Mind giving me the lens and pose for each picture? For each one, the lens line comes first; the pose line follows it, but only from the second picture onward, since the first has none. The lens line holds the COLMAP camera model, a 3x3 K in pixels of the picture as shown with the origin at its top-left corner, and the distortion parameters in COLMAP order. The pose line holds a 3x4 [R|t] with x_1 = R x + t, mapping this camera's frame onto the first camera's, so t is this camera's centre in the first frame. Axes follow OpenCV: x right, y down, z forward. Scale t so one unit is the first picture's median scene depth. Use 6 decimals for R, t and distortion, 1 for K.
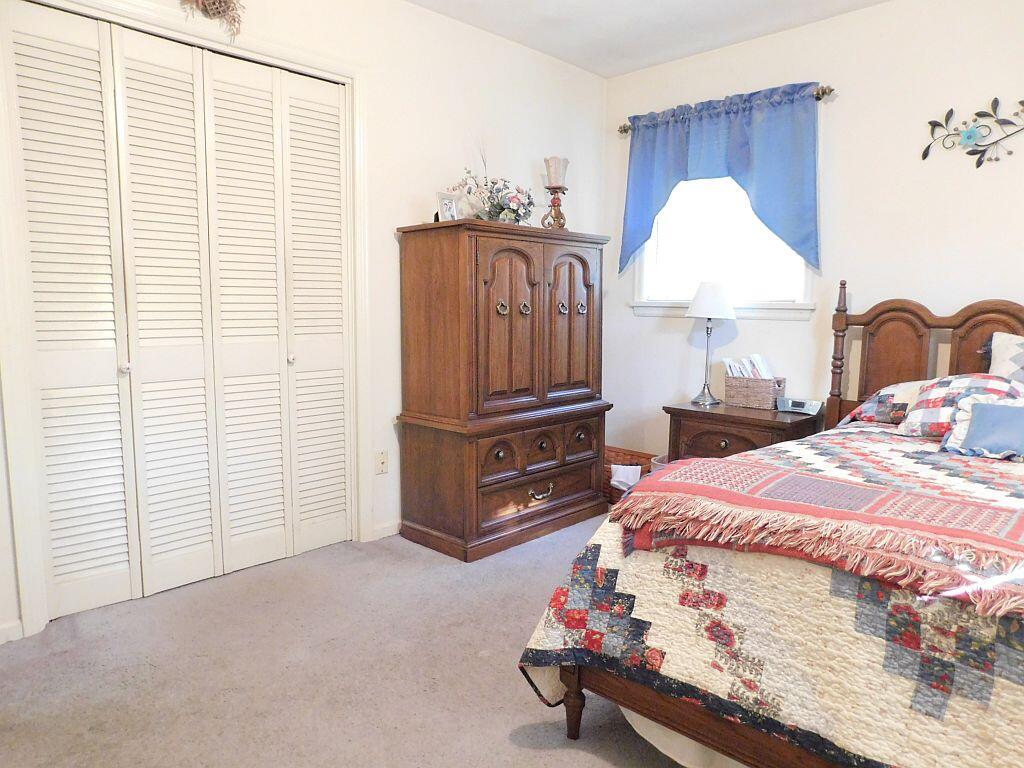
lens RADIAL K [[681.5, 0, 510.6], [0, 681.5, 390.5], [0, 0, 1]] dist [-0.035185, 0.016043]
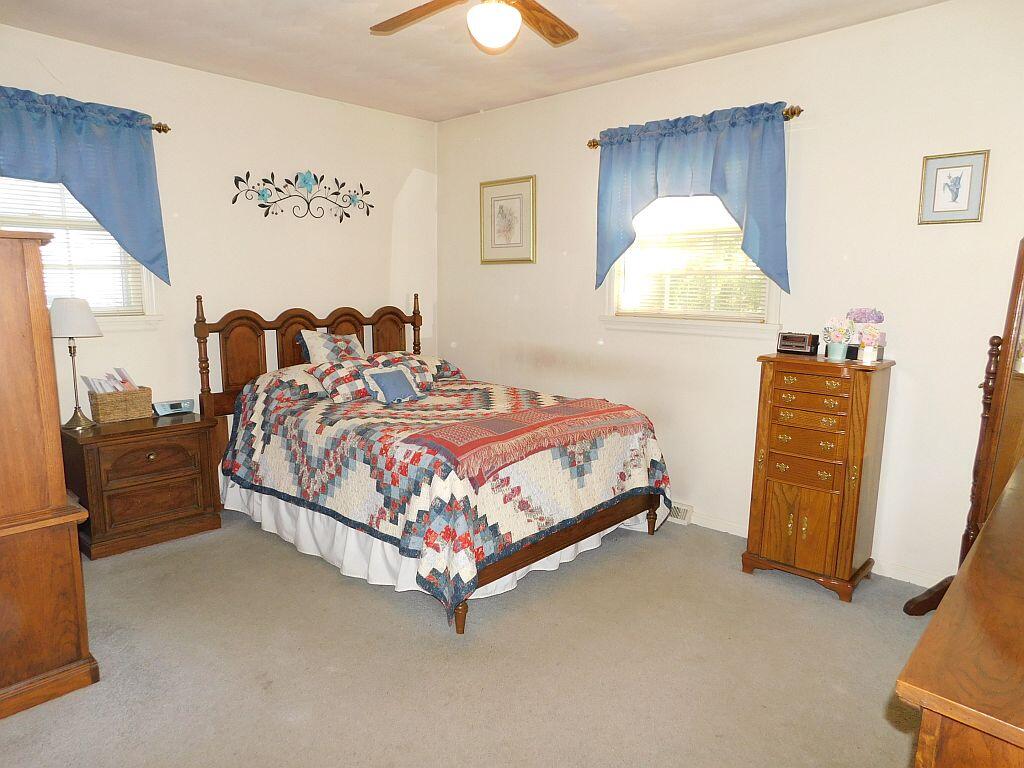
lens RADIAL K [[681.5, 0, 511.8], [0, 681.5, 383.6], [0, 0, 1]] dist [-0.035185, 0.016043]
pose [[-0.027354, -0.153352, 0.987793, -0.824802], [0.115209, 0.981094, 0.155503, -0.150253], [-0.992965, 0.118056, -0.009169, 0.545052]]
